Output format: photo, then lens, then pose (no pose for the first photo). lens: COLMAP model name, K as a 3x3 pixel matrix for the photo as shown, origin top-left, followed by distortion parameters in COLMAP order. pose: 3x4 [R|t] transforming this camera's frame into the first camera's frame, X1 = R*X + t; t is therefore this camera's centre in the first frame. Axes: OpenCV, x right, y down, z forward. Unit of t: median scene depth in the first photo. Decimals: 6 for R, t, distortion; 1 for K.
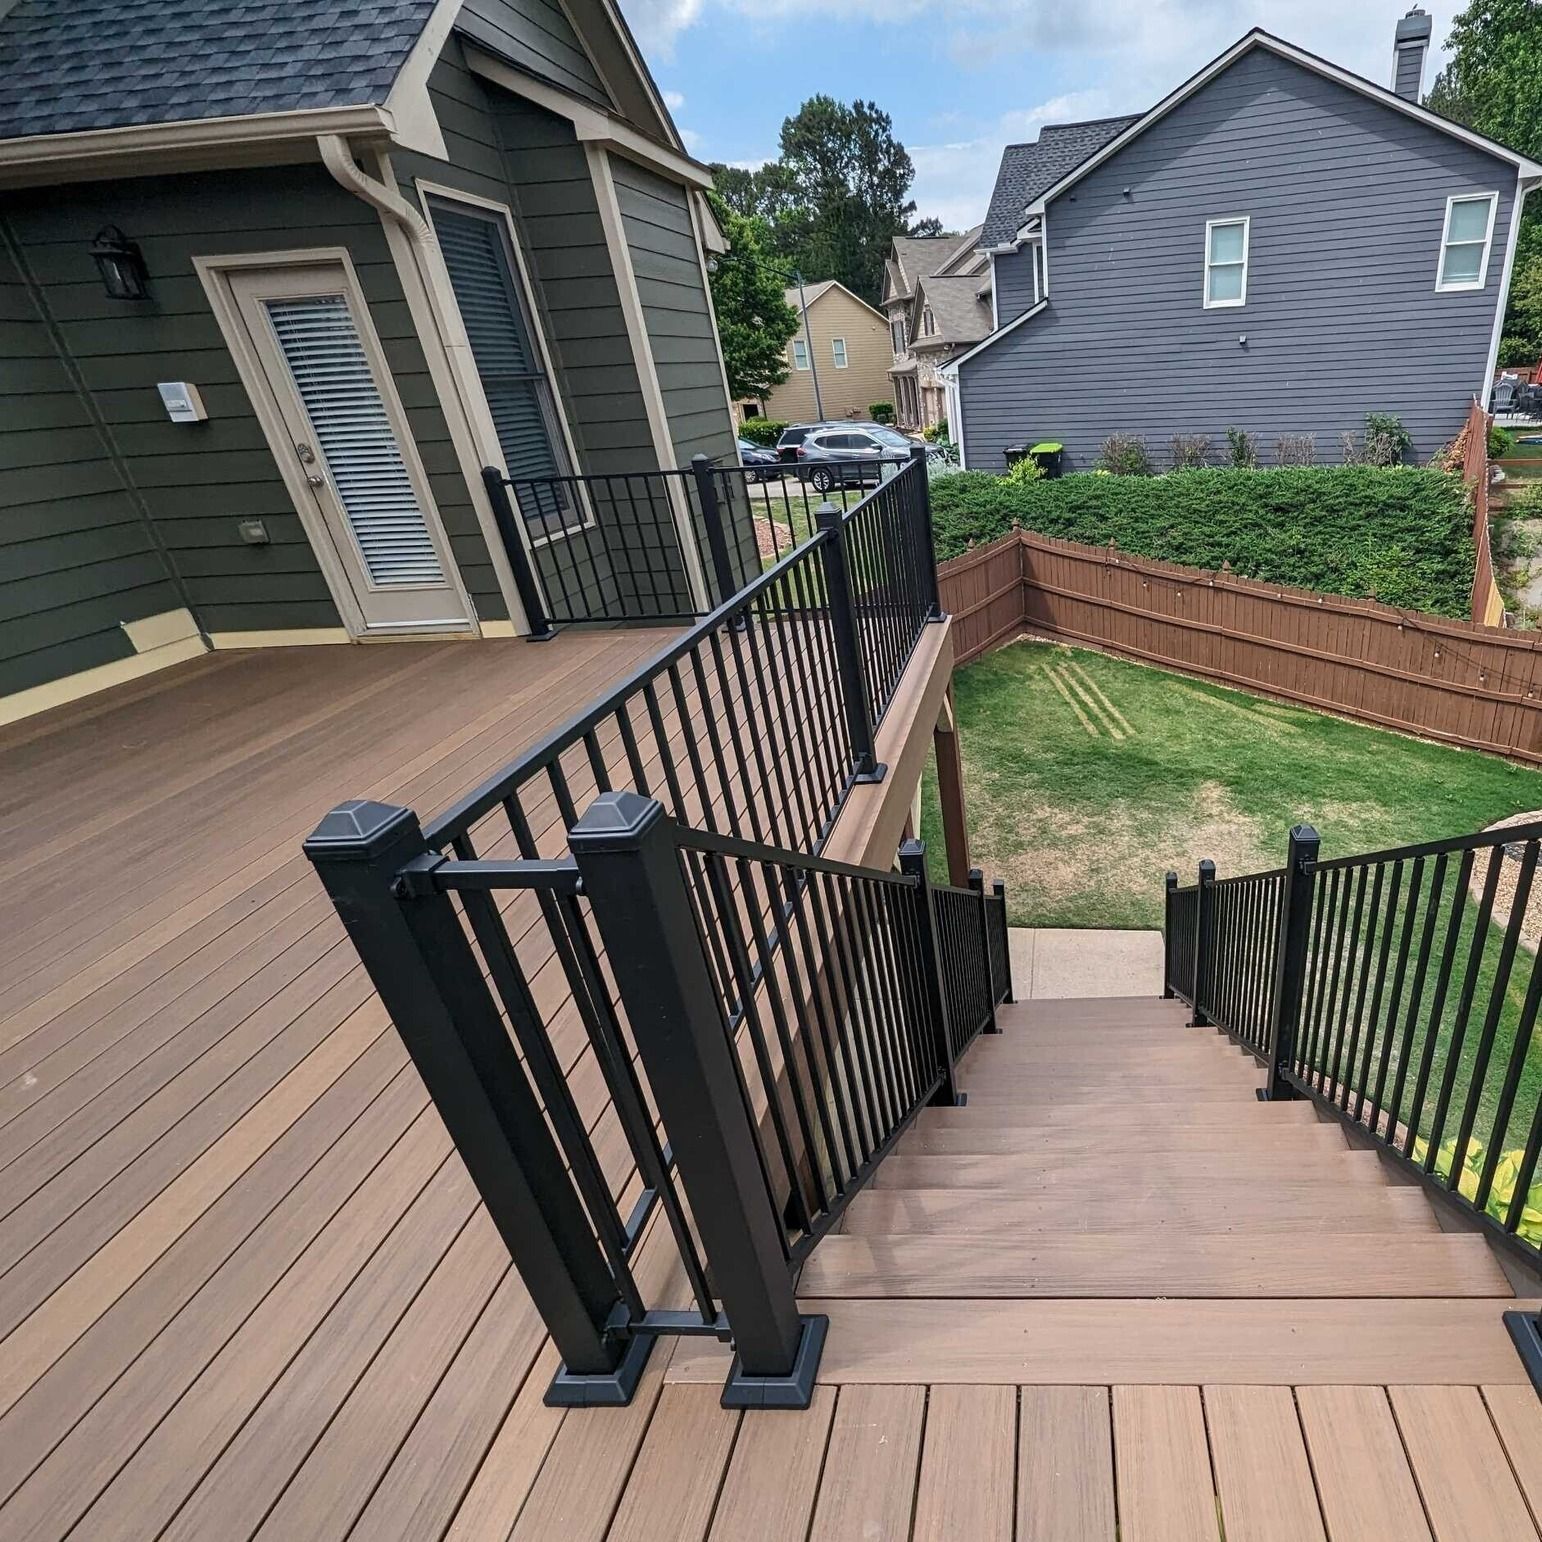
lens RADIAL K [[838.5, 0, 771.0], [0, 838.5, 771.0], [0, 0, 1]] dist [-0.004295, -0.001788]
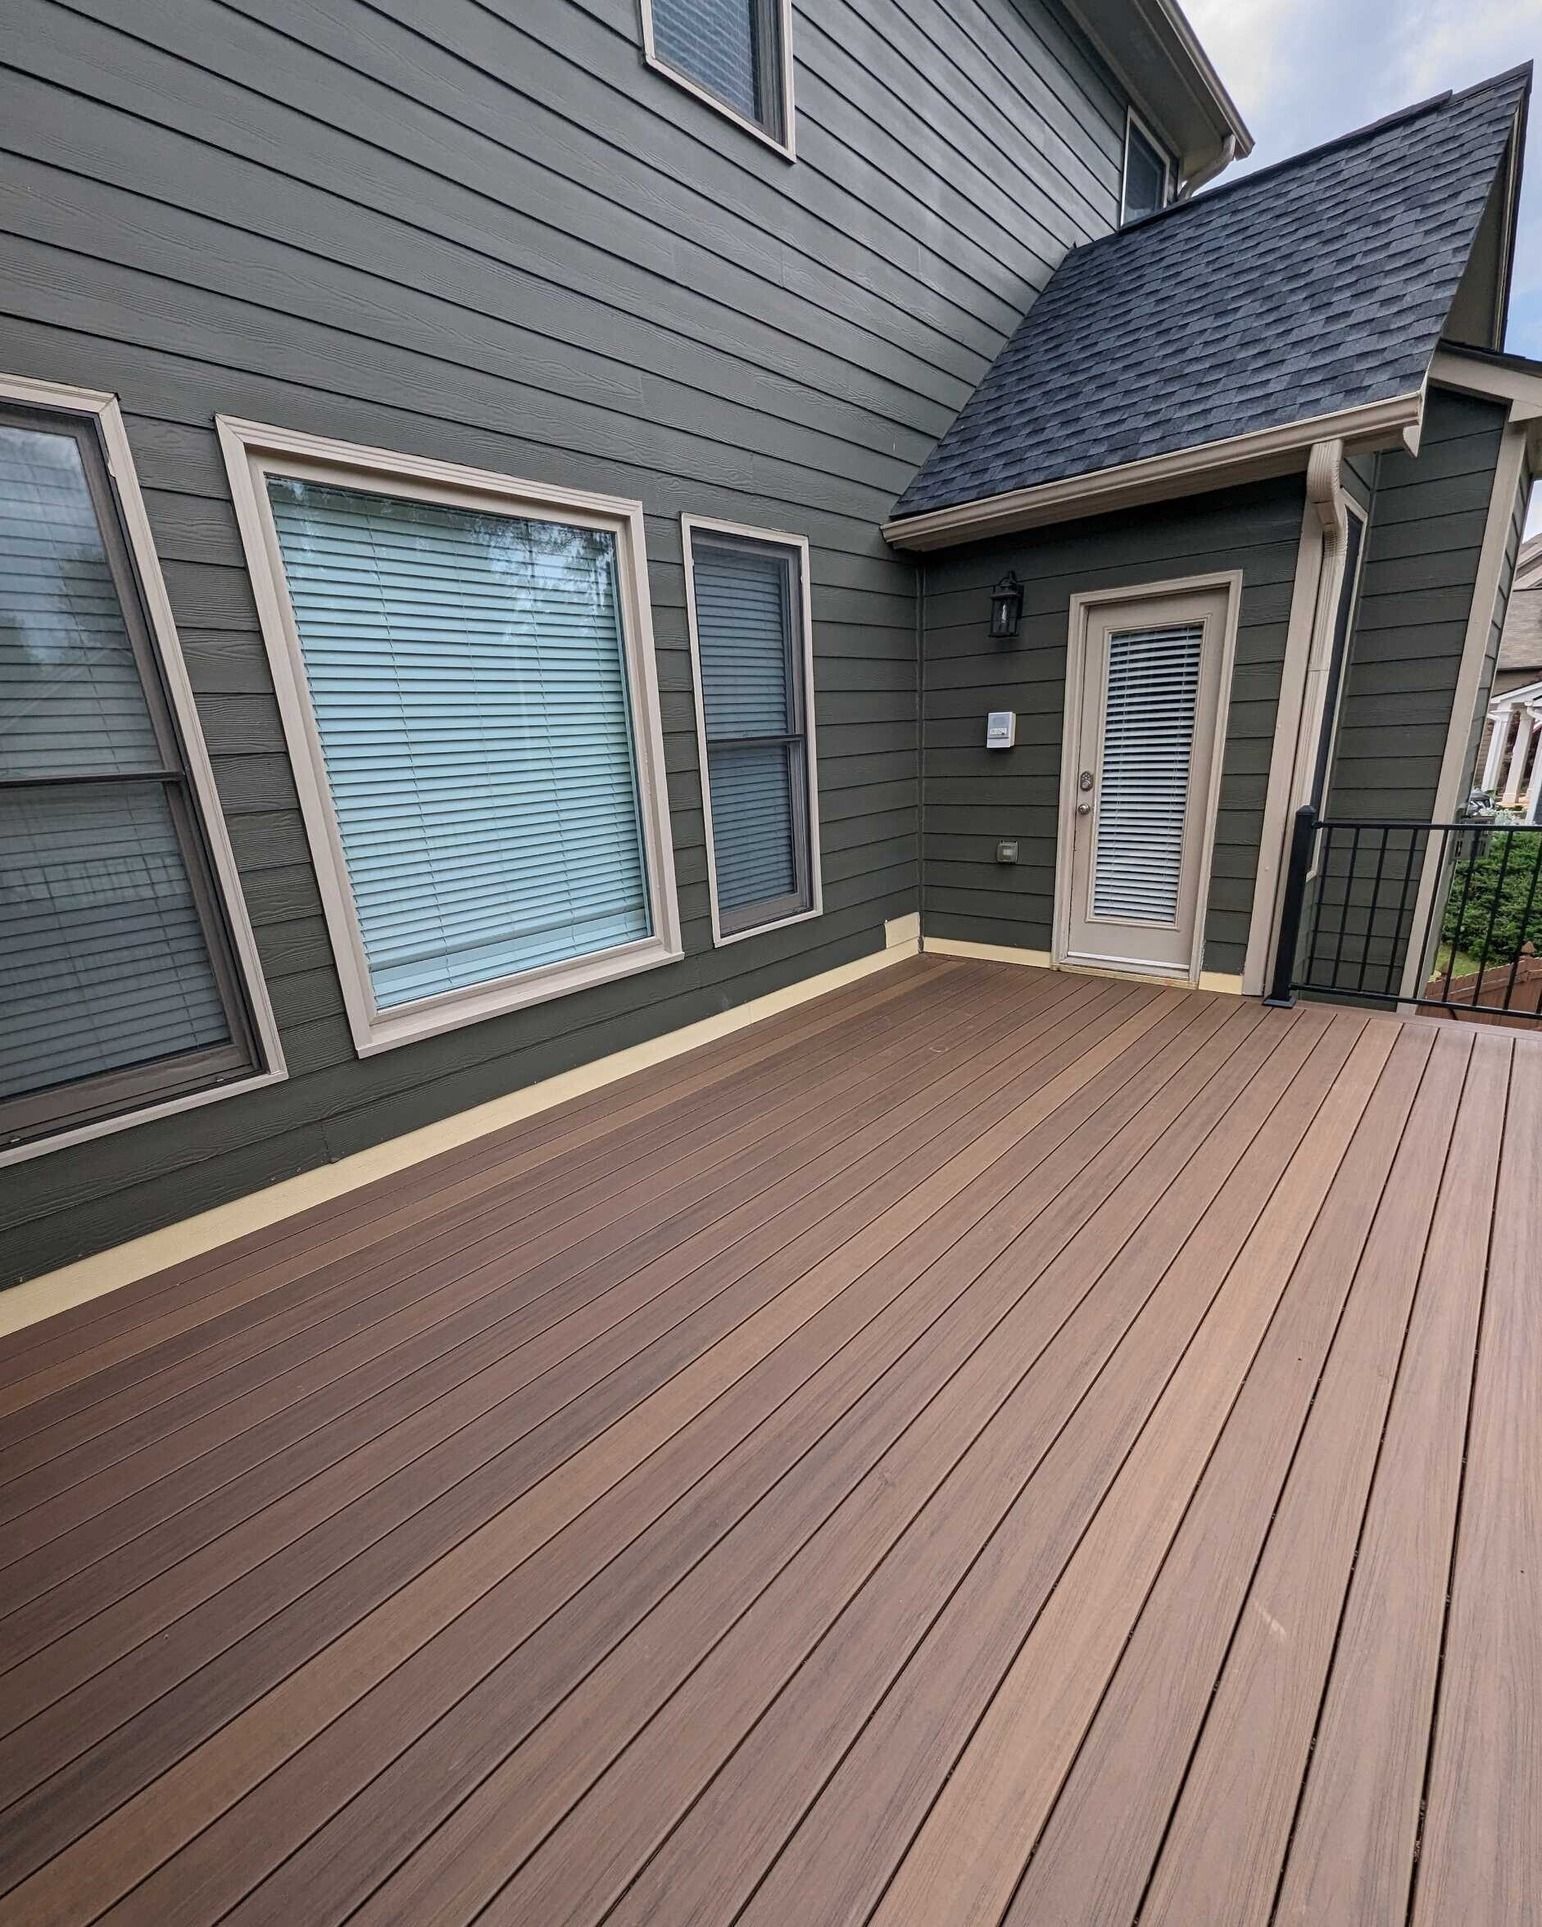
lens RADIAL K [[859.7, 0, 771.4], [0, 859.7, 1020.0], [0, 0, 1]] dist [0.000575, 0.000684]
pose [[0.781136, 0.206031, -0.589387, -0.217538], [-0.260530, 0.965434, -0.007805, -0.001430], [0.567406, 0.159649, 0.807813, 0.011399]]
